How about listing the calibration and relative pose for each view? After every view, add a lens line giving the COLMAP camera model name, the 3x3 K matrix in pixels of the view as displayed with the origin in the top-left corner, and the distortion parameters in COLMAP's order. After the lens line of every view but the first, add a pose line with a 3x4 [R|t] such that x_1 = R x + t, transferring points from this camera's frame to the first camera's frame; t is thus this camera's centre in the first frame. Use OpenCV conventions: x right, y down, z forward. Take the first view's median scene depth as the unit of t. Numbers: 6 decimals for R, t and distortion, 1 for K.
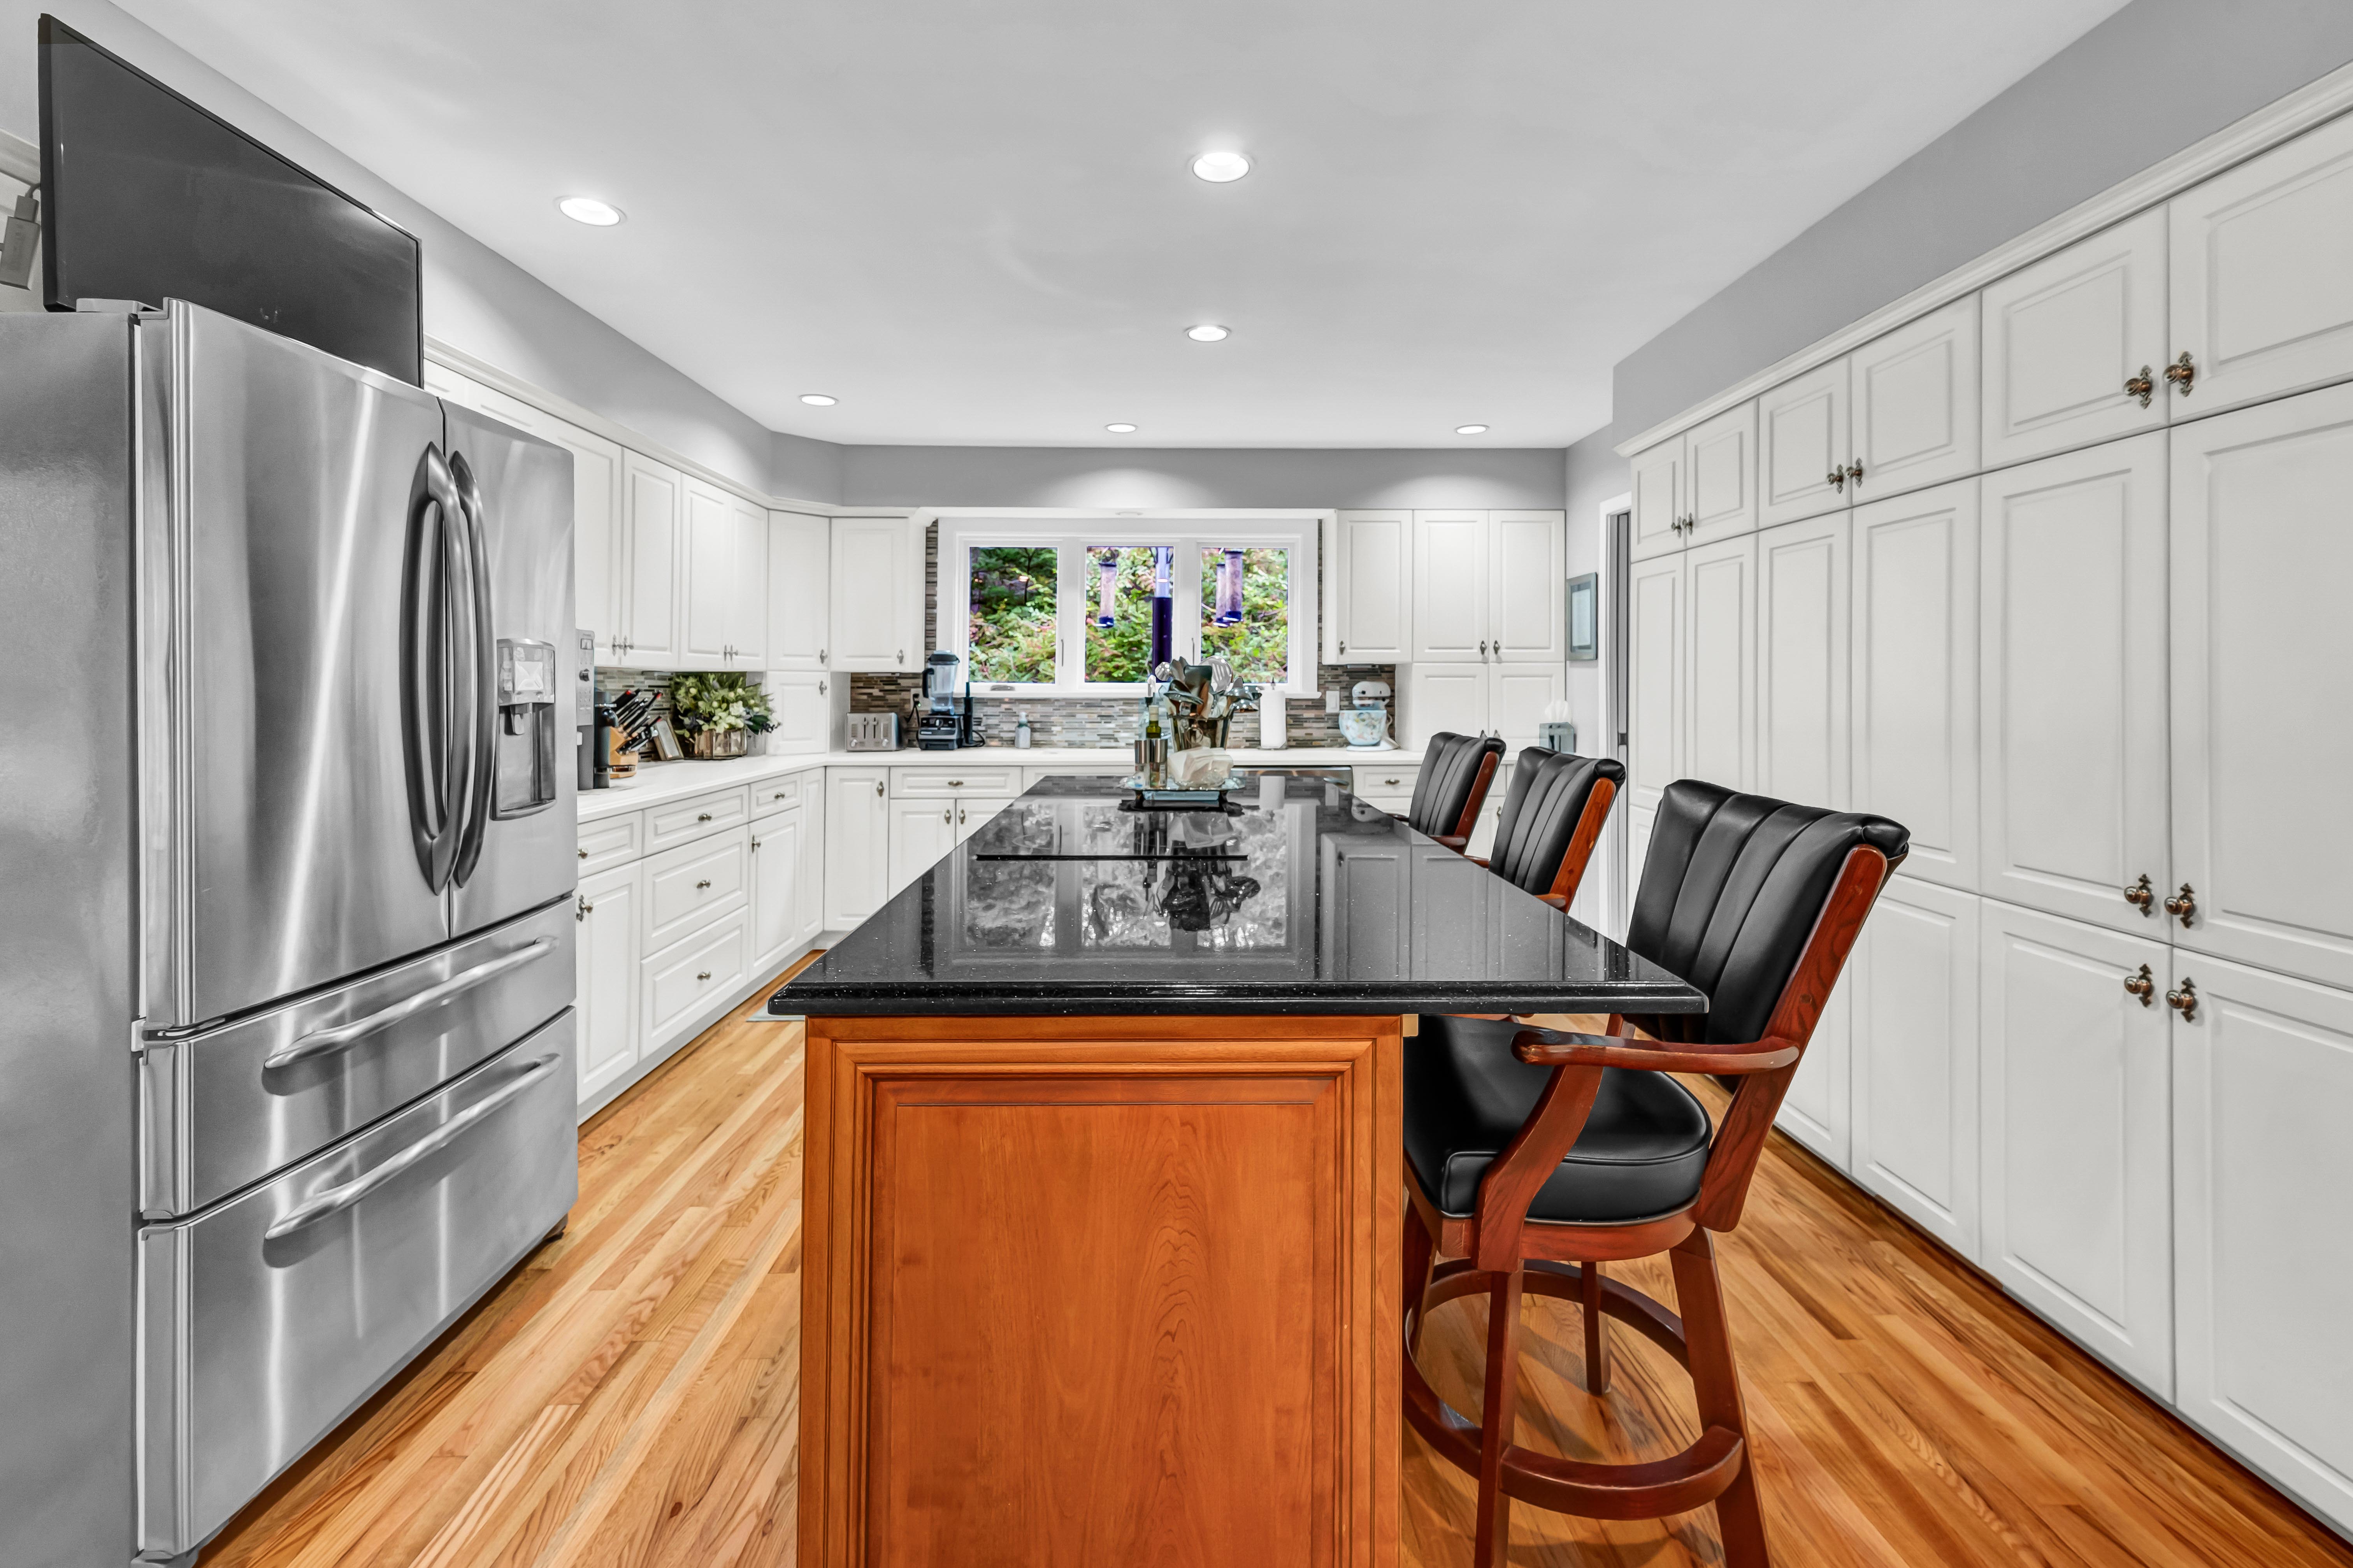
lens RADIAL K [[976.8, 0, 1187.5], [0, 976.8, 667.7], [0, 0, 1]] dist [0.001525, -0.000010]
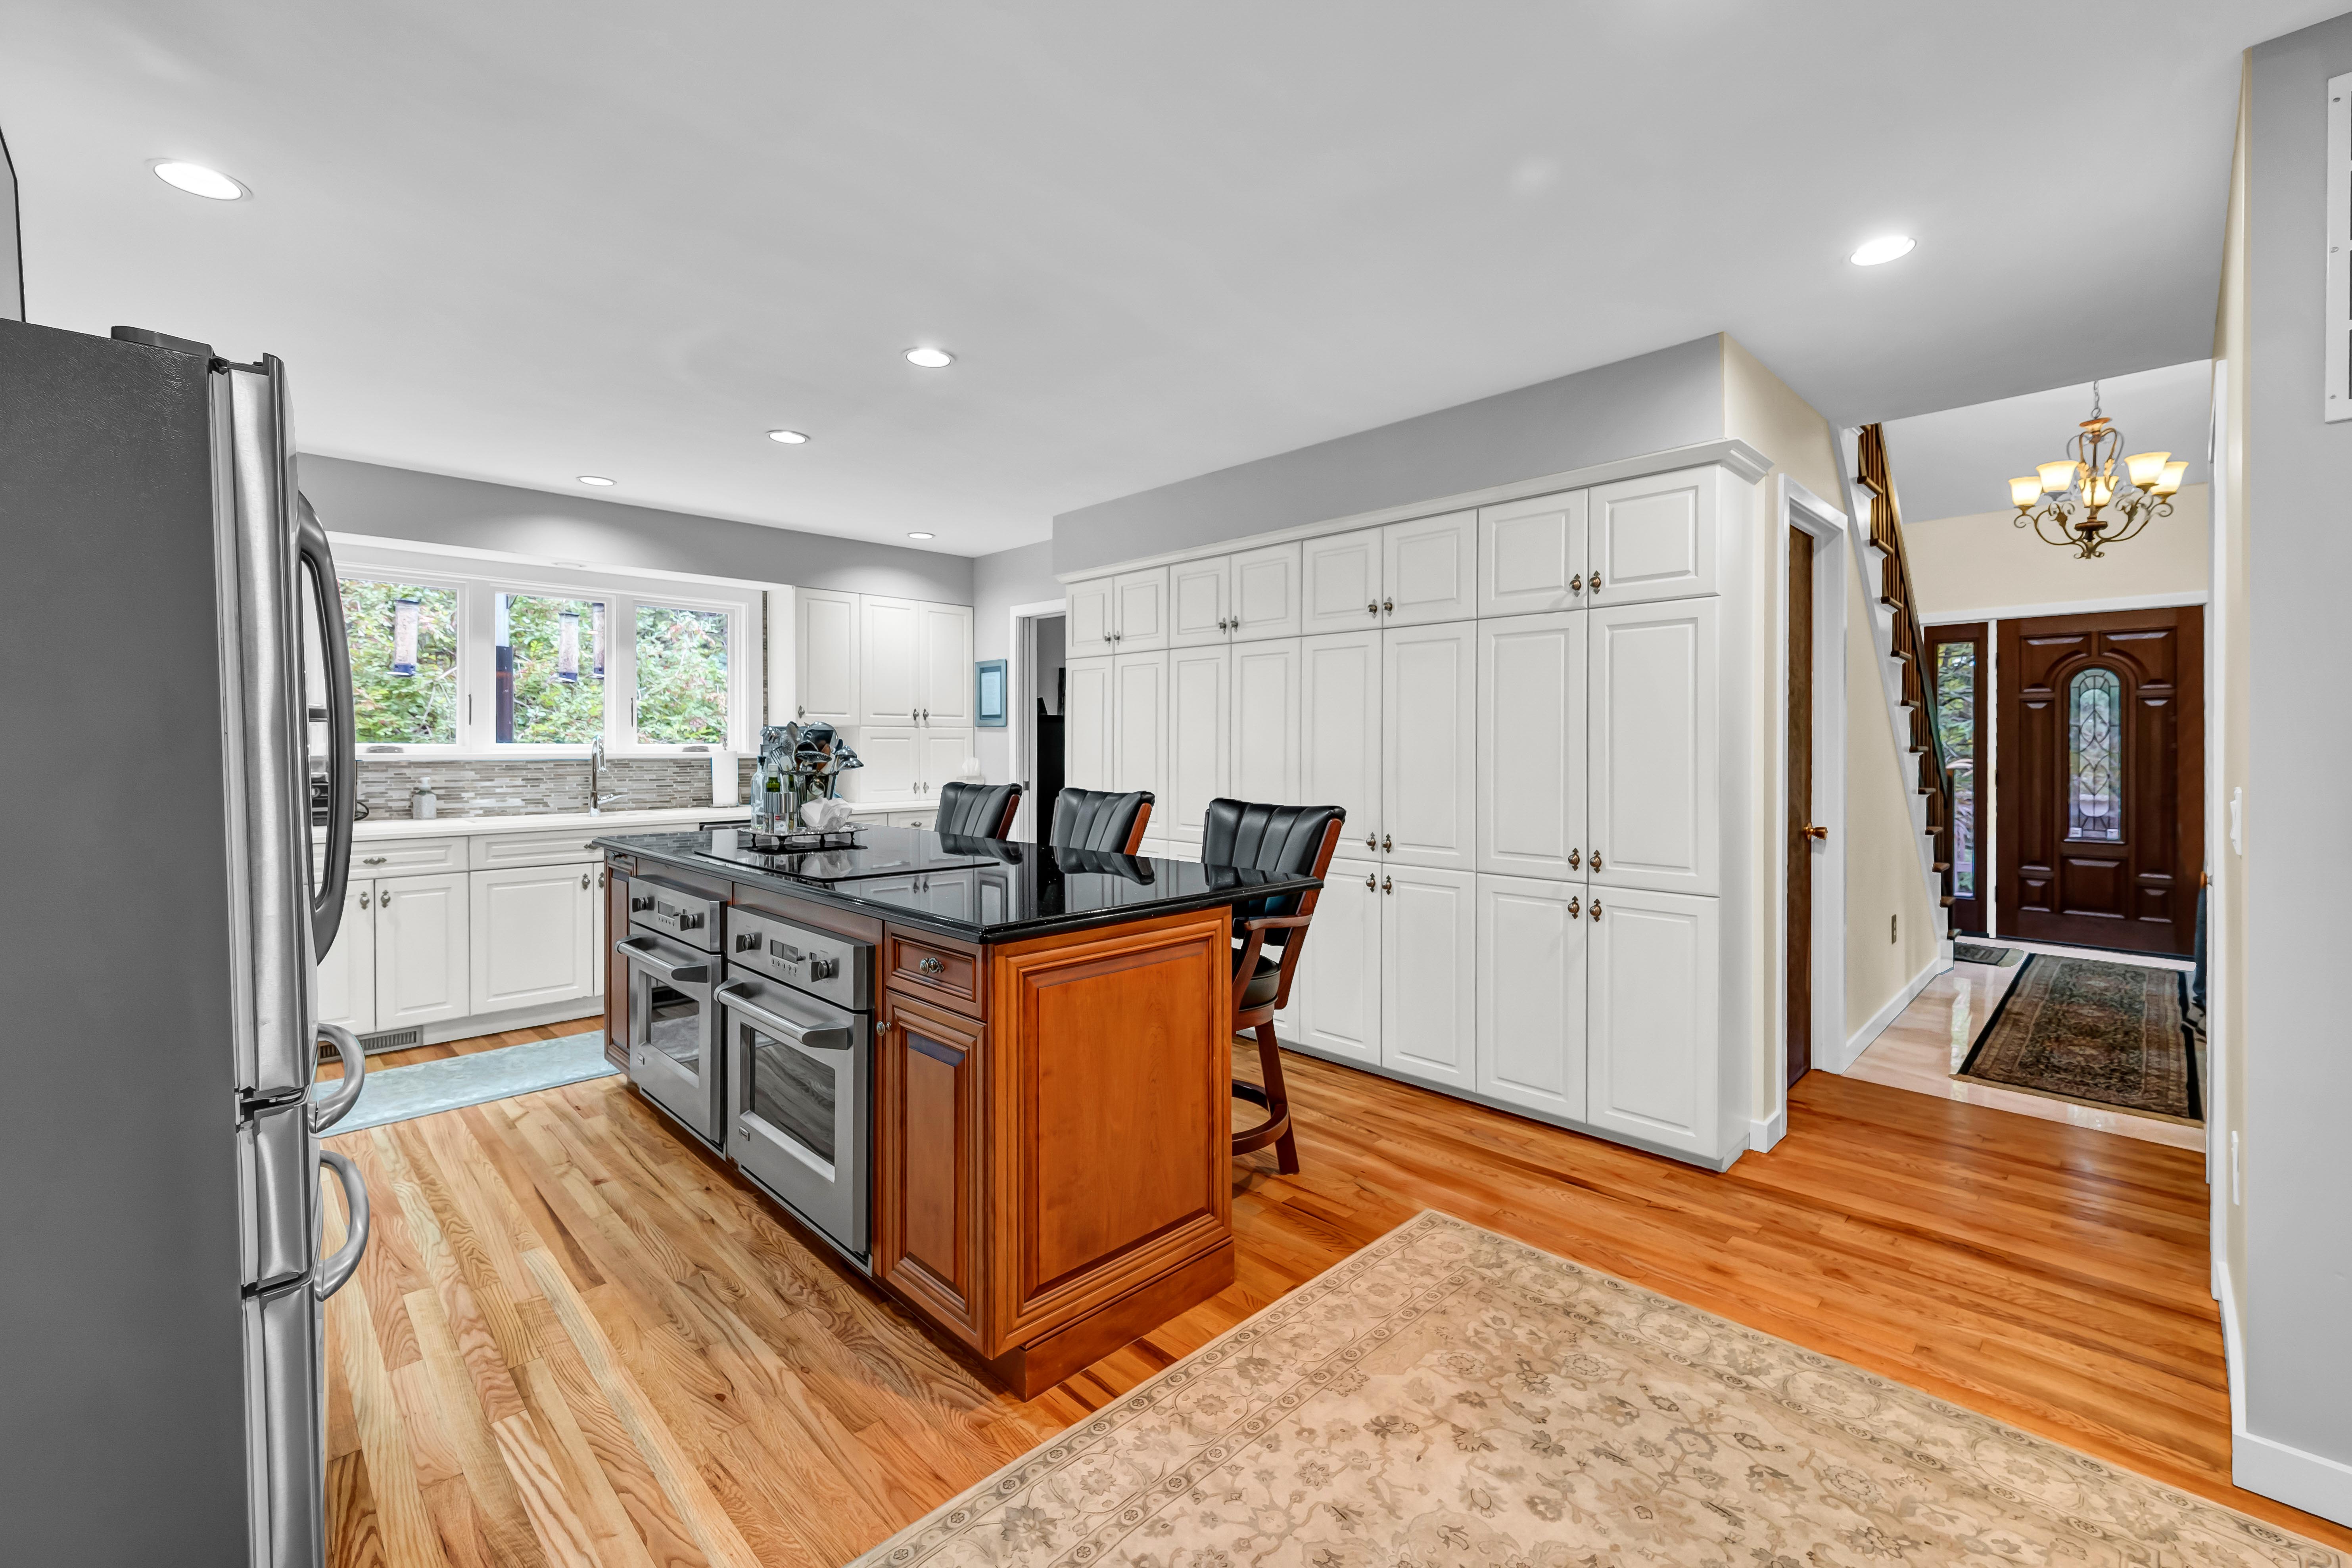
lens RADIAL K [[965.8, 0, 1175.7], [0, 965.8, 734.5], [0, 0, 1]] dist [-0.000834, 0.000351]
pose [[0.726848, 0.005949, 0.686773, -0.328959], [-0.011198, 0.999932, 0.003190, -0.003436], [-0.686707, -0.010009, 0.726865, -0.105913]]
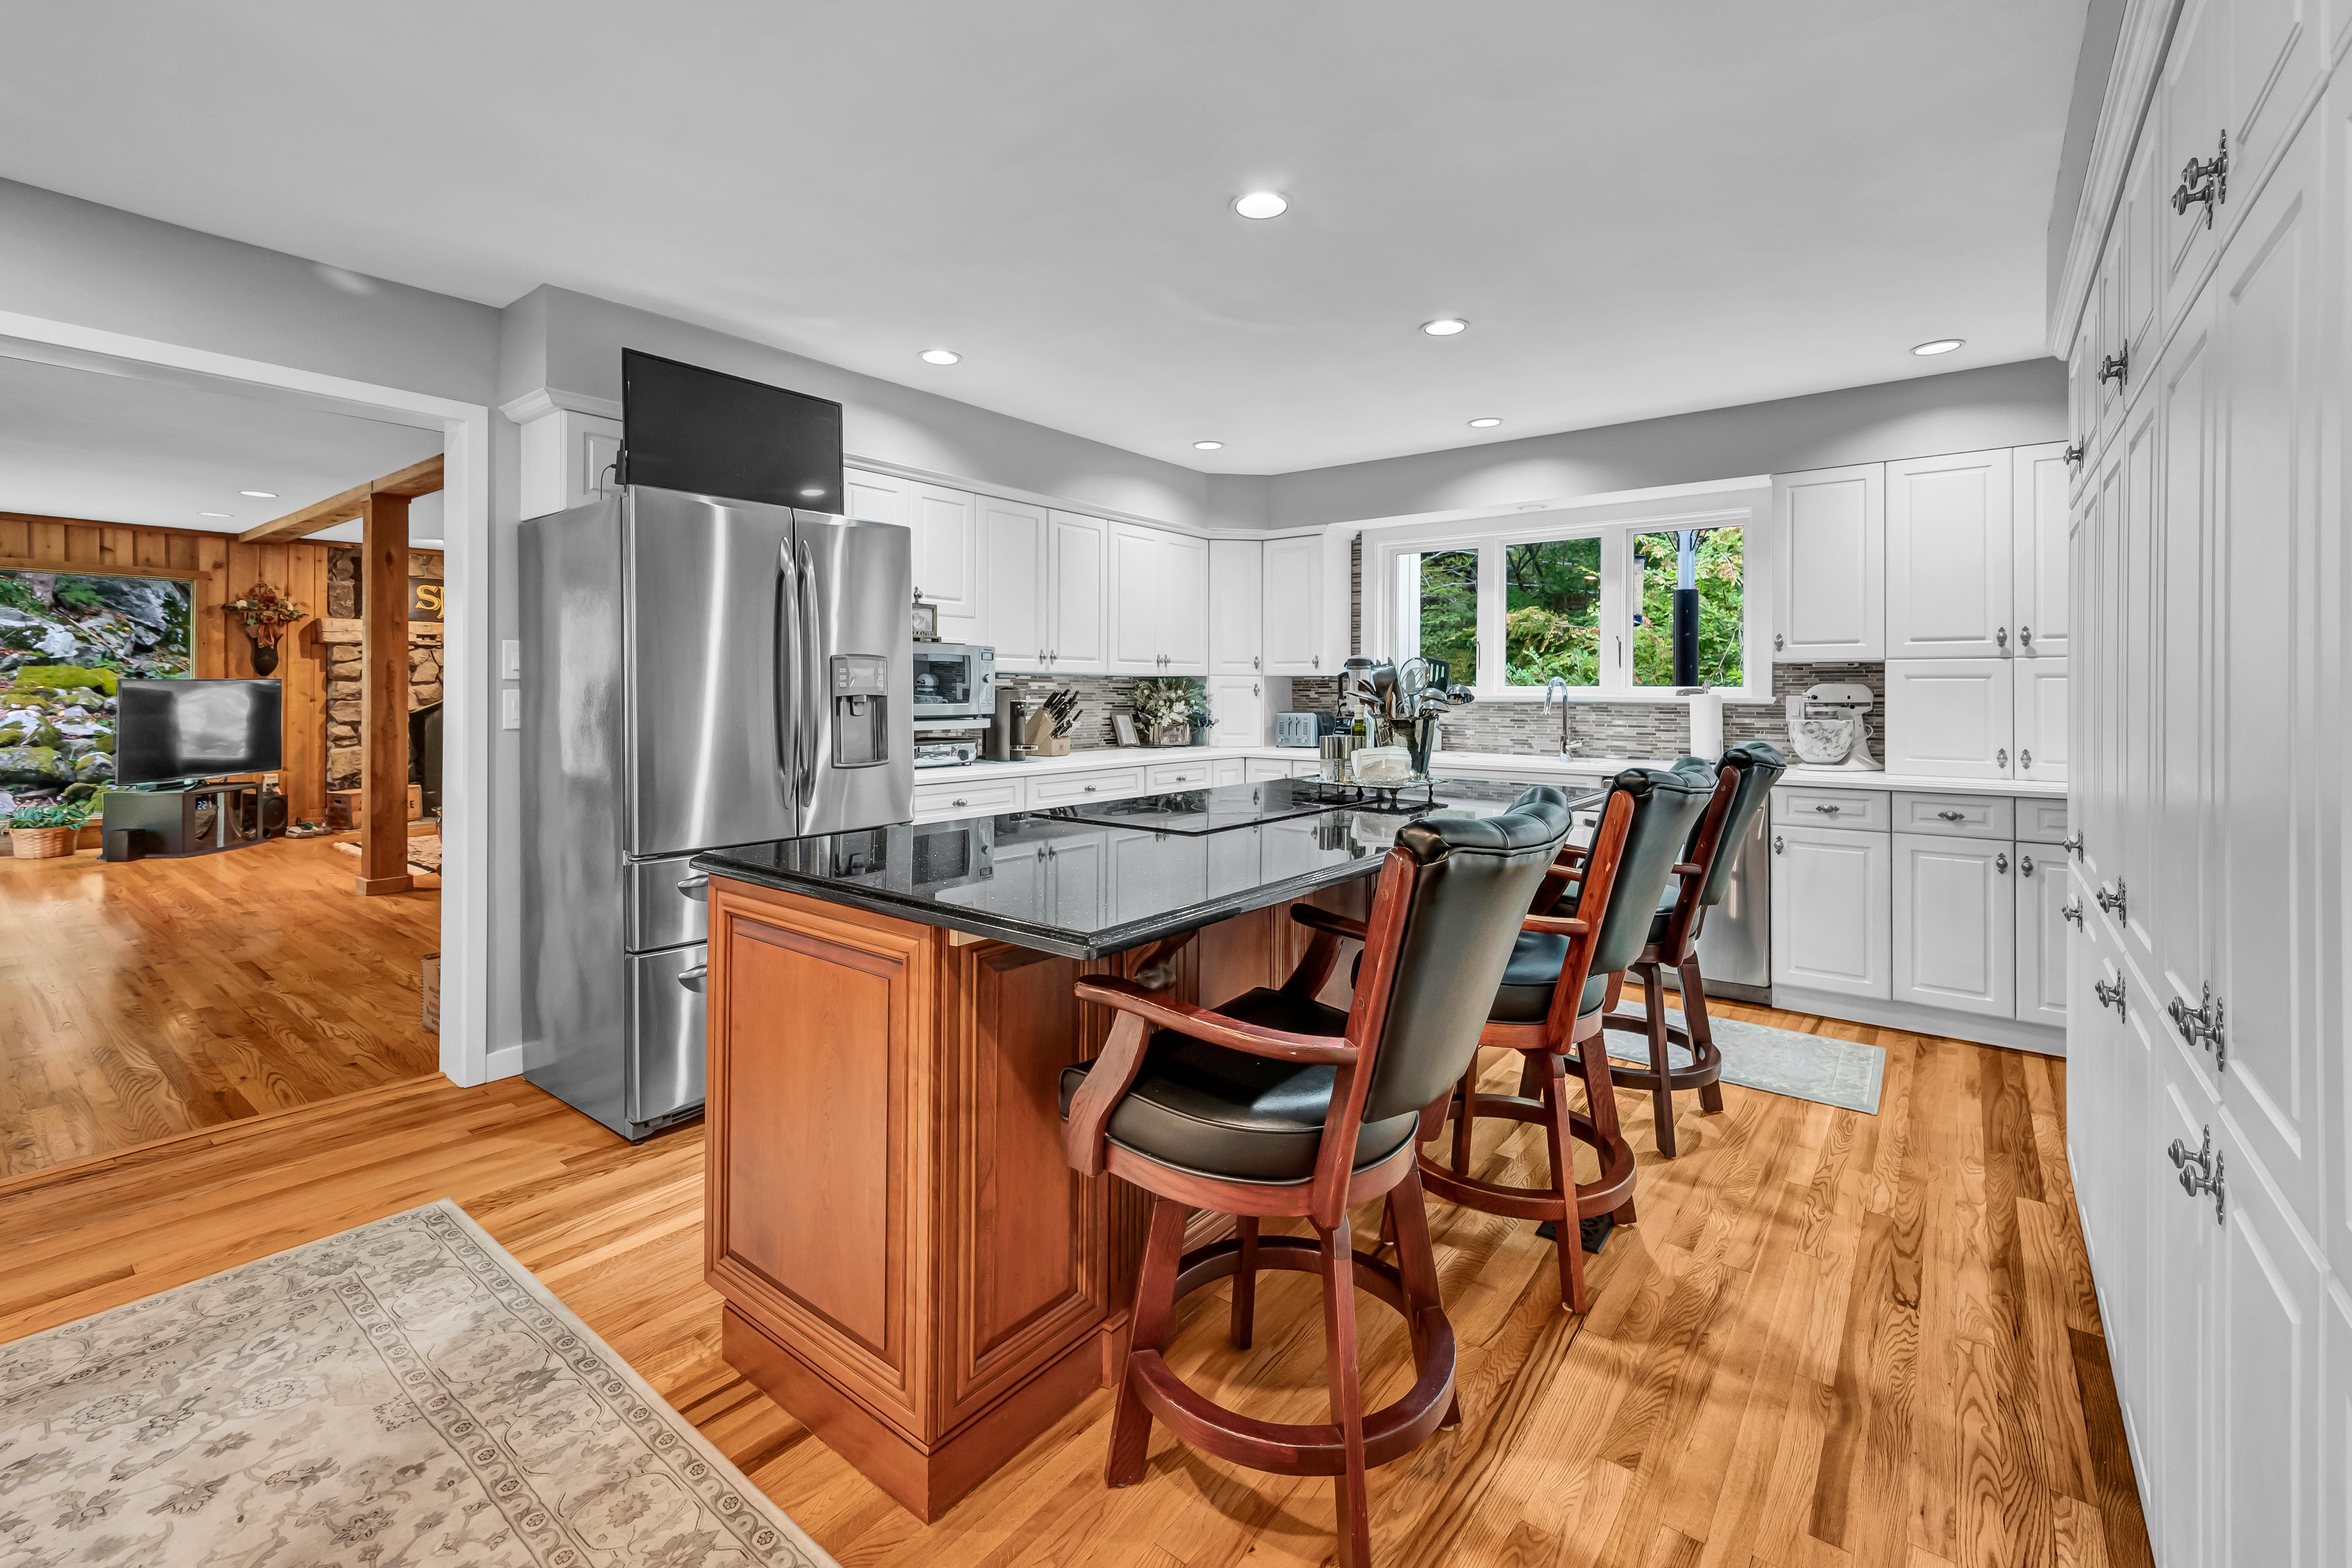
lens RADIAL K [[1006.3, 0, 1200.0], [0, 1006.3, 677.2], [0, 0, 1]] dist [0.000702, 0.000910]
pose [[0.781595, -0.005951, -0.623758, 0.350310], [0.007864, 0.999969, 0.000314, 0.005138], [0.623737, -0.005151, 0.781617, 0.040819]]
